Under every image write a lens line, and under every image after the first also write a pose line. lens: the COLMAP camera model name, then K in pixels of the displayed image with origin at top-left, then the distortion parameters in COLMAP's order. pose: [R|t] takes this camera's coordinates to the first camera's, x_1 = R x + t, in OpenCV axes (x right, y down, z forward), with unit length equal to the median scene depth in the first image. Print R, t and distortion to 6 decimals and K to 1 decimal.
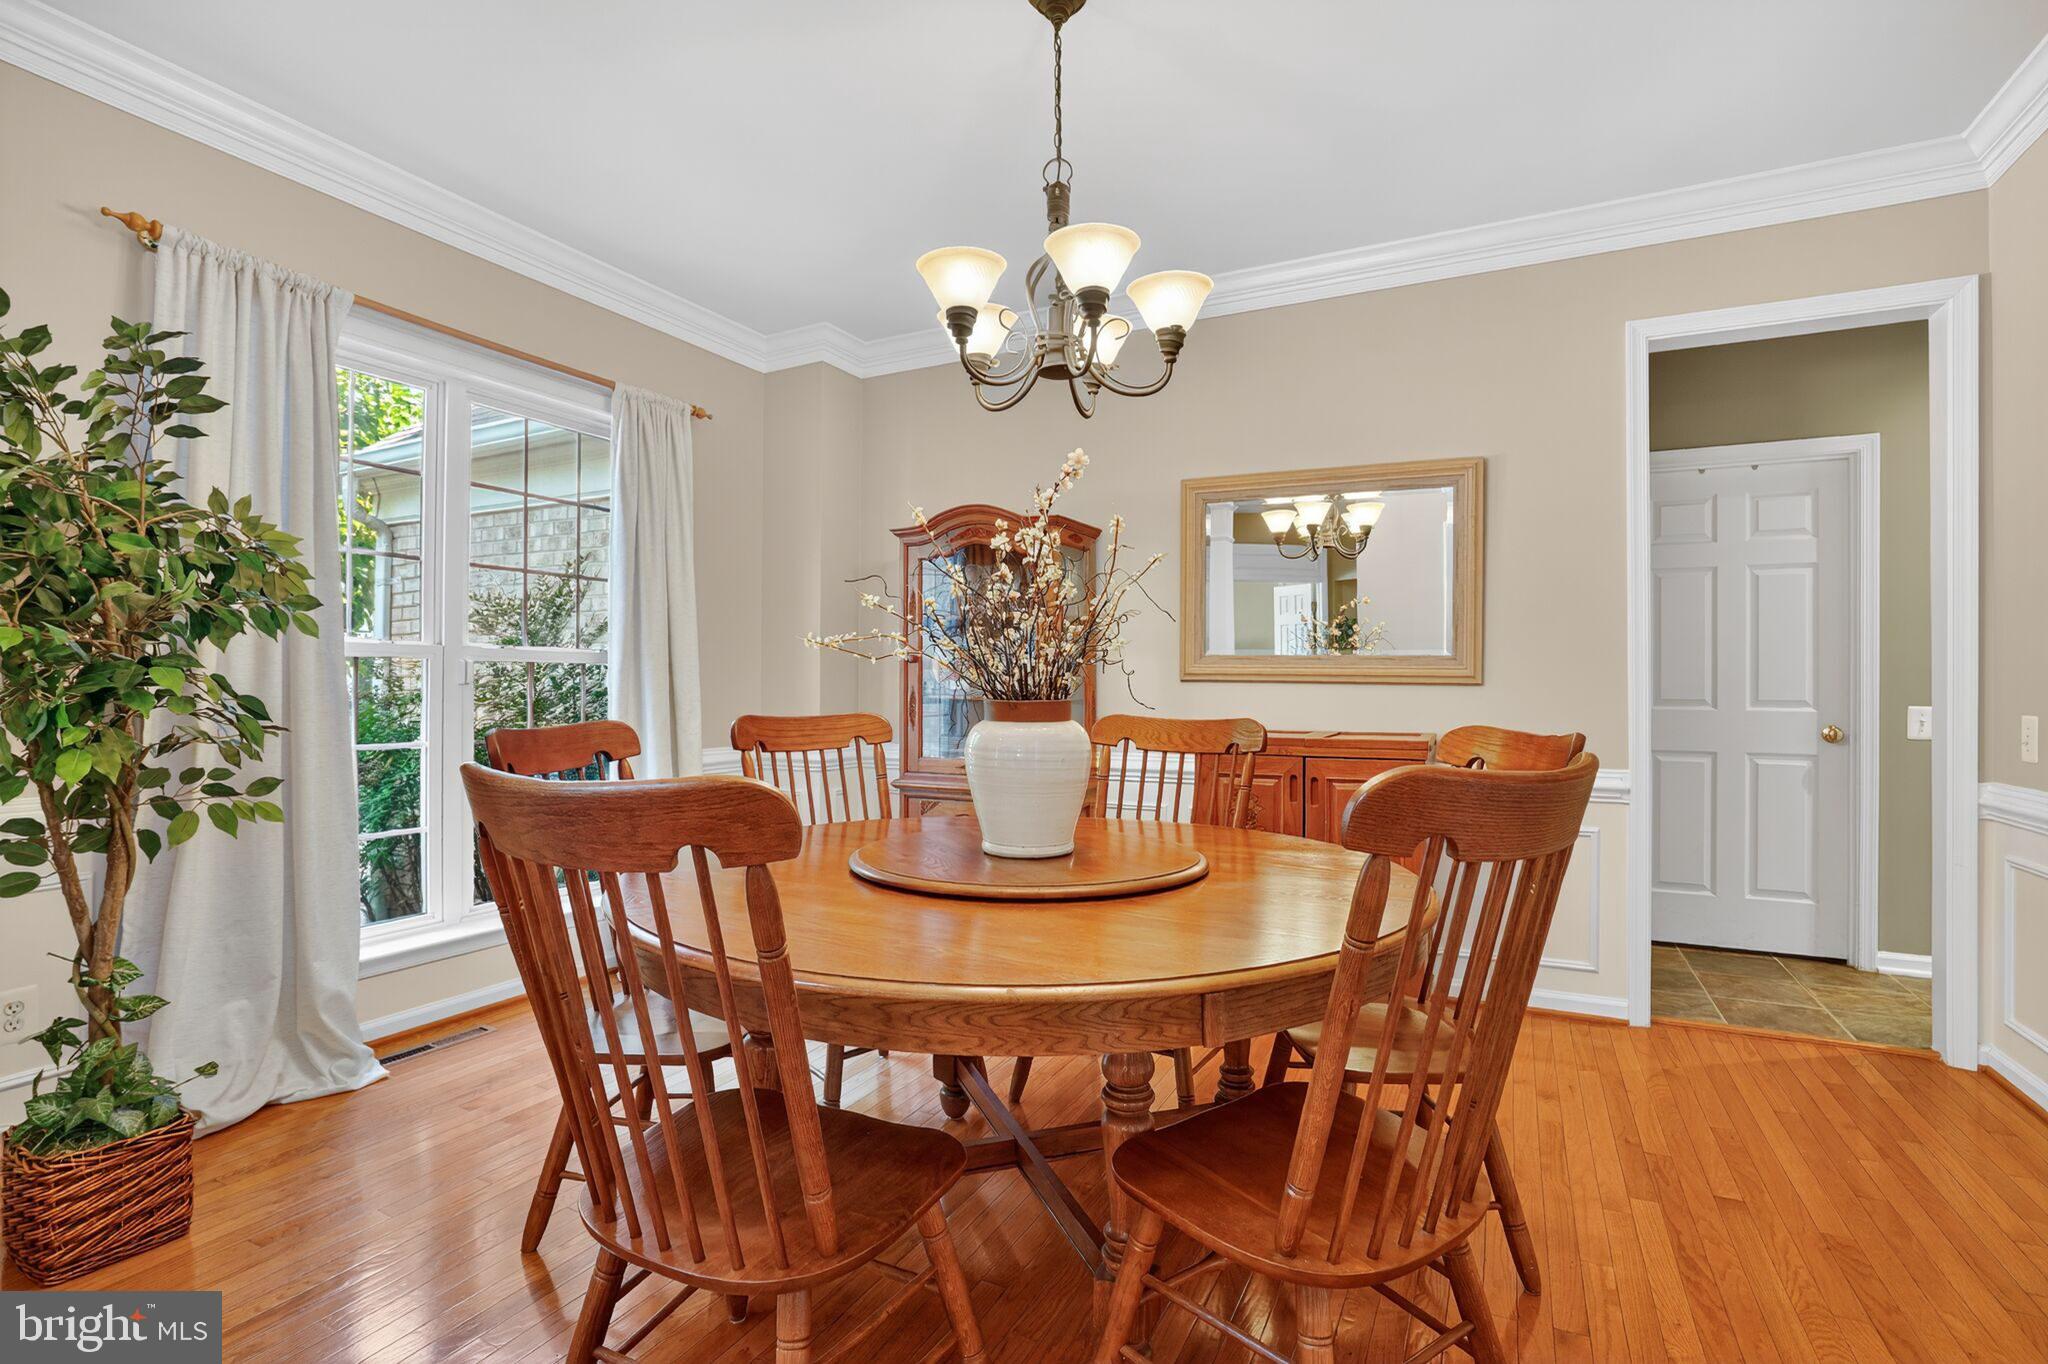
lens RADIAL K [[959.5, 0, 1024.0], [0, 959.5, 682.0], [0, 0, 1]] dist [-0.046176, 0.017102]
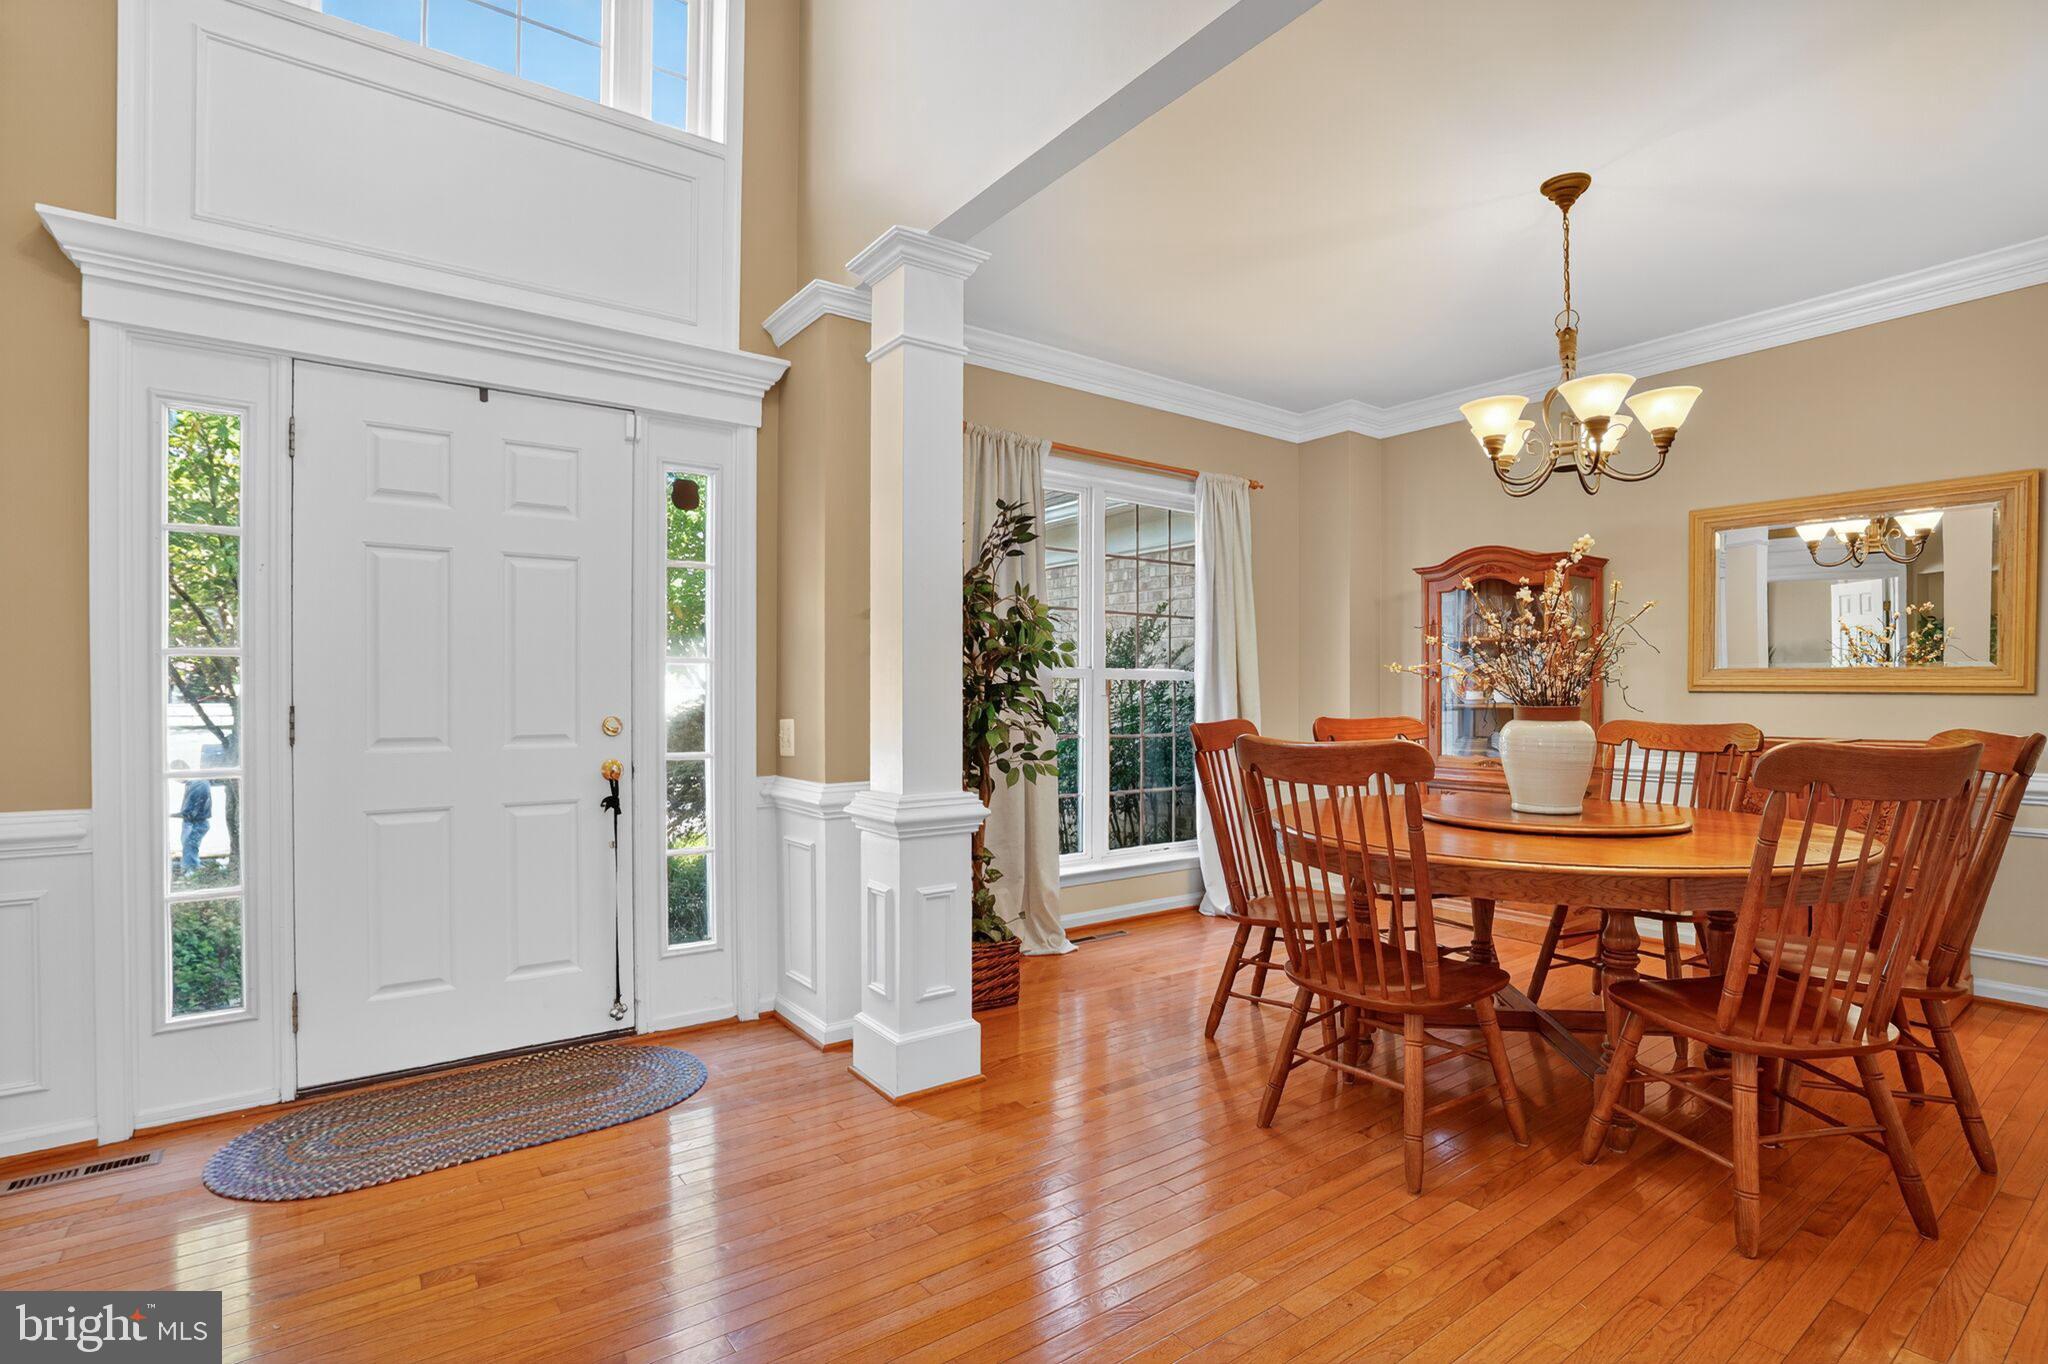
lens RADIAL K [[980.6, 0, 1031.2], [0, 980.6, 696.4], [0, 0, 1]] dist [-0.047774, 0.019260]
pose [[0.894268, -0.000195, -0.447531, -0.034271], [0.001924, 0.999992, 0.003410, -0.002148], [0.447527, -0.003910, 0.894262, -0.584826]]
